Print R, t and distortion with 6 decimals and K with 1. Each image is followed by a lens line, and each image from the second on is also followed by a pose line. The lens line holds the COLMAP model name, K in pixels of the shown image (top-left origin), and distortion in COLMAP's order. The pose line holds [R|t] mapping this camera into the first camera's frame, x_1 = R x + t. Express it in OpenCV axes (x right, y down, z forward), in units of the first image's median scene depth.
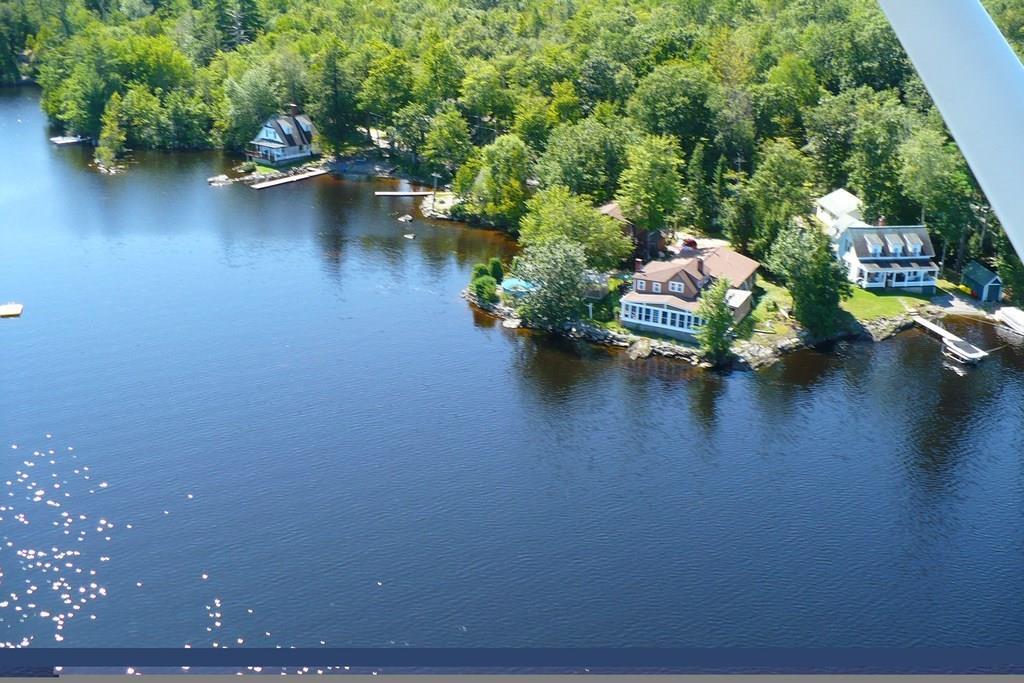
lens RADIAL K [[1151.0, 0, 508.5], [0, 1151.0, 341.2], [0, 0, 1]] dist [-0.267281, 0.406841]
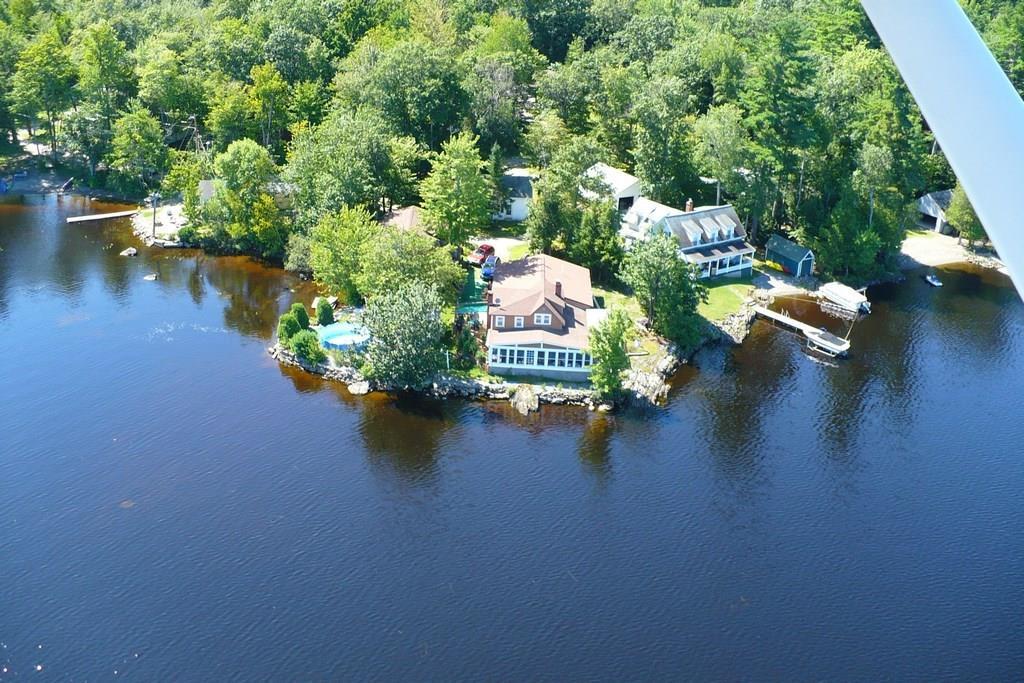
lens RADIAL K [[1151.0, 0, 508.5], [0, 1151.0, 341.2], [0, 0, 1]] dist [-0.267281, 0.406841]
pose [[0.914131, -0.148965, 0.377058, -0.190634], [0.123989, 0.988210, 0.089818, -0.101839], [-0.385993, -0.035354, 0.921824, 0.177368]]
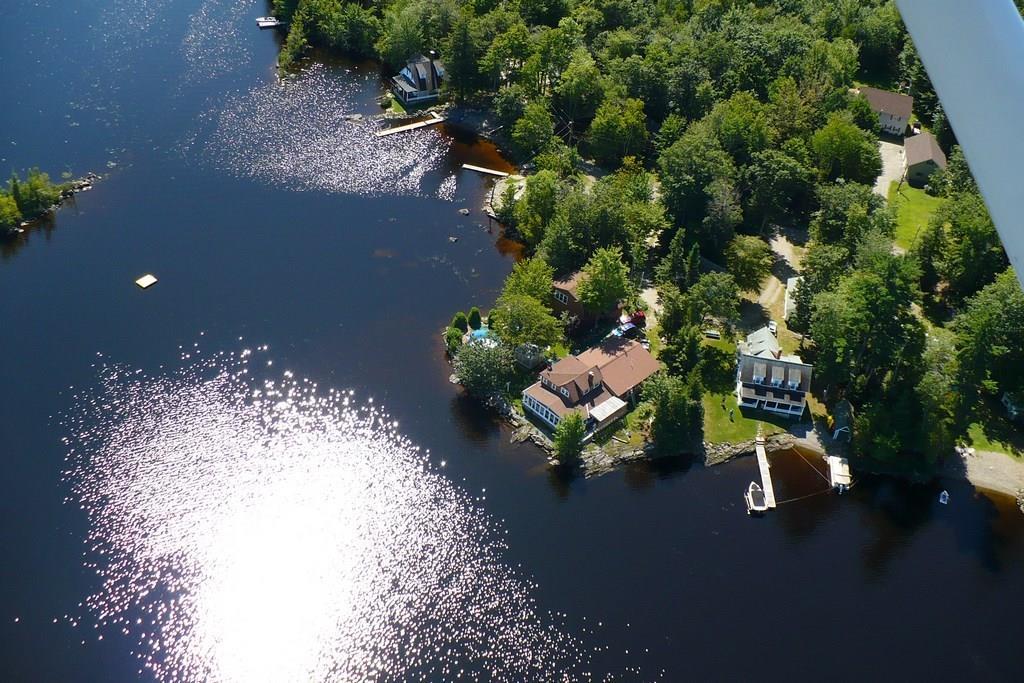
lens RADIAL K [[1151.0, 0, 508.5], [0, 1151.0, 341.2], [0, 0, 1]] dist [-0.267281, 0.406841]
pose [[0.944723, 0.257684, -0.202724, 0.311057], [-0.187550, 0.931883, 0.310514, -0.466480], [0.268930, -0.255329, 0.928700, -0.252486]]
